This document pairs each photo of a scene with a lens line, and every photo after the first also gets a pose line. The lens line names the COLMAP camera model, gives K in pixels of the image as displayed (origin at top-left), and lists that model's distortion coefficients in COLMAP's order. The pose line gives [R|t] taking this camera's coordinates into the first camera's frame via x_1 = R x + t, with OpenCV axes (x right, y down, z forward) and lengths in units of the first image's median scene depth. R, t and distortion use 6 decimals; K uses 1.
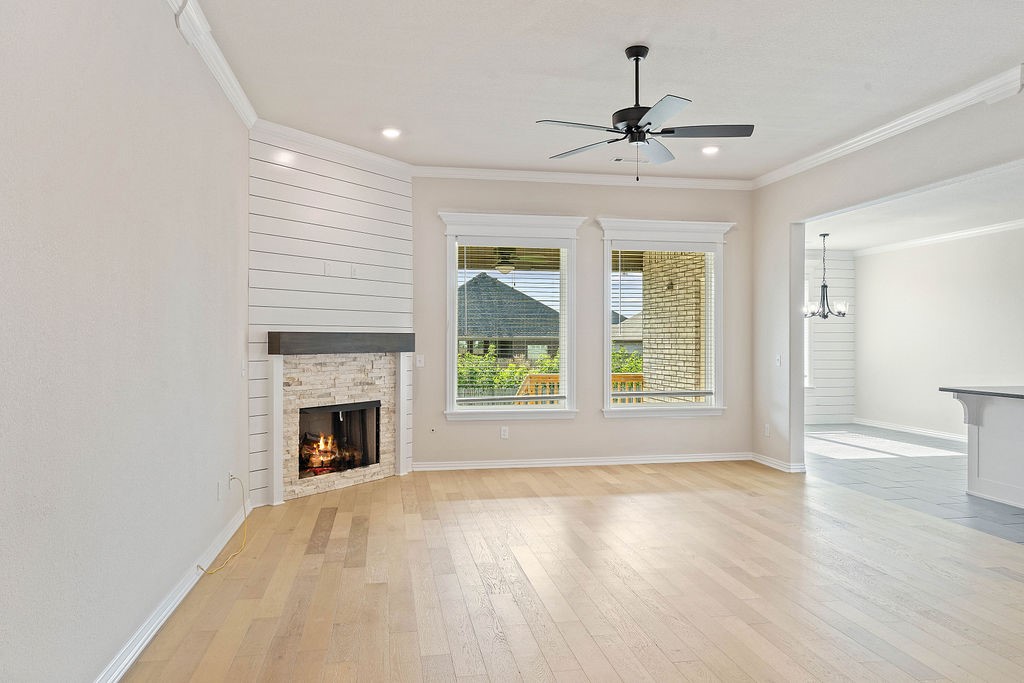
lens RADIAL K [[695.9, 0, 514.9], [0, 695.9, 342.7], [0, 0, 1]] dist [0.004387, -0.008688]
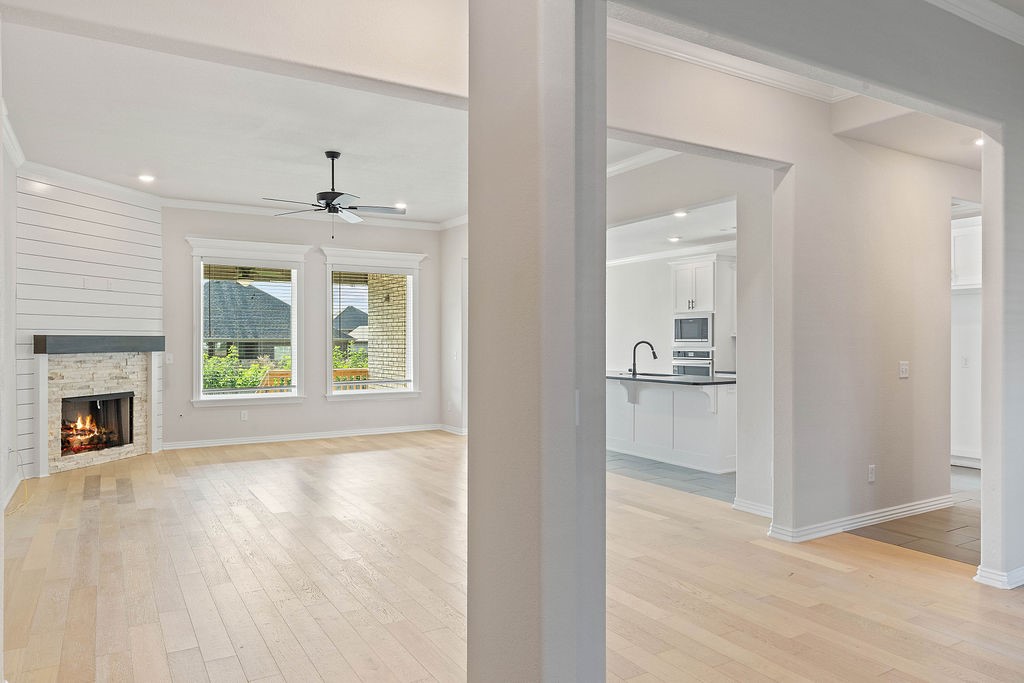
lens RADIAL K [[695.9, 0, 515.7], [0, 695.9, 340.6], [0, 0, 1]] dist [0.004387, -0.008688]
pose [[0.939624, -0.001884, 0.342204, 0.016948], [0.003495, 0.999986, -0.004091, 0.001622], [-0.342191, 0.005040, 0.939617, -0.369677]]
